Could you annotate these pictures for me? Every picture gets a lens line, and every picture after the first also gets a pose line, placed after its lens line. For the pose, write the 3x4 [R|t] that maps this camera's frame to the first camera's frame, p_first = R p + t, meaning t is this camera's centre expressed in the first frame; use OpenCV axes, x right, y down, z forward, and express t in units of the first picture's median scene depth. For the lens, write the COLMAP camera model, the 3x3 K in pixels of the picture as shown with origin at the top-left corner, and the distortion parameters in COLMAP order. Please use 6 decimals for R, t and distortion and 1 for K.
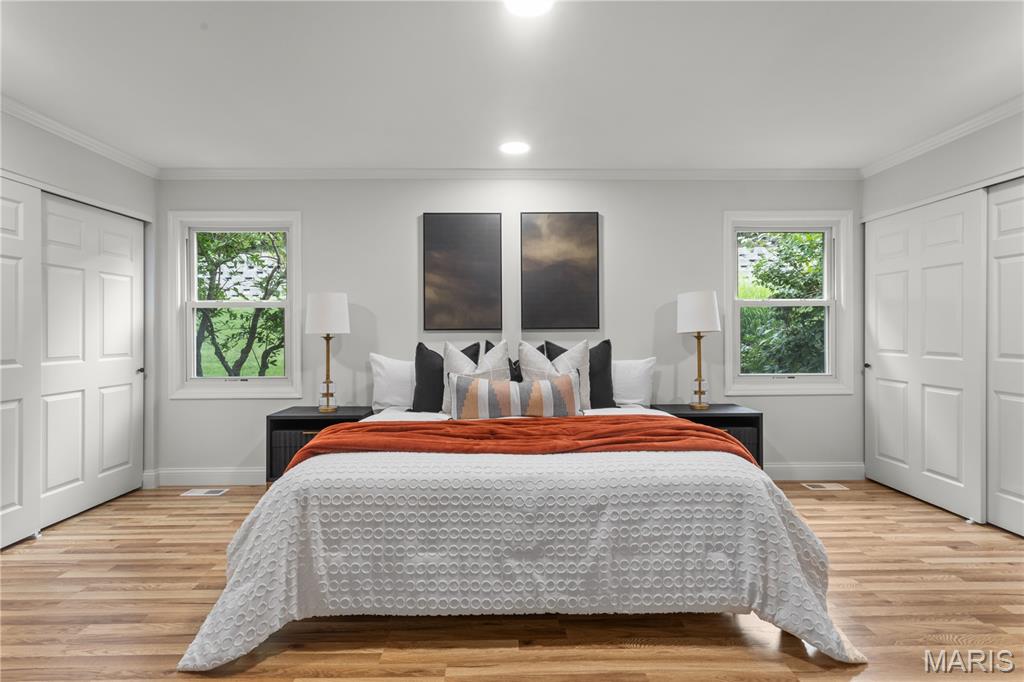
lens RADIAL K [[497.9, 0, 508.9], [0, 497.9, 336.0], [0, 0, 1]] dist [-0.008151, 0.010744]
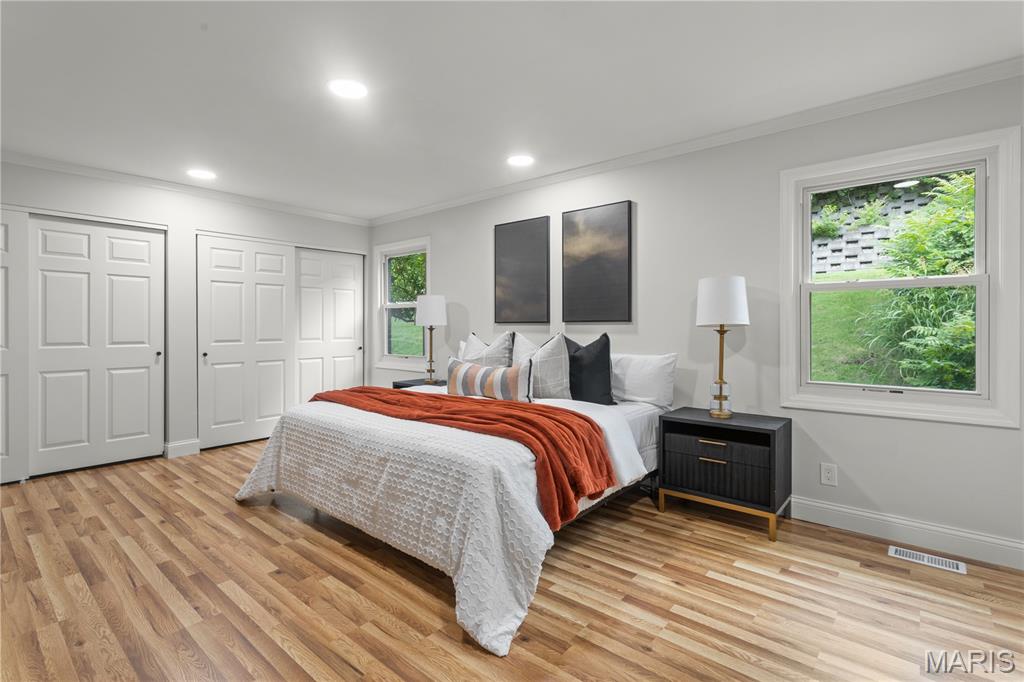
lens RADIAL K [[497.9, 0, 506.6], [0, 497.9, 334.2], [0, 0, 1]] dist [-0.008151, 0.010744]
pose [[0.736074, 0.015112, -0.676732, 0.684923], [-0.007326, 0.999870, 0.014359, -0.002611], [0.676861, -0.005612, 0.736089, 0.137812]]
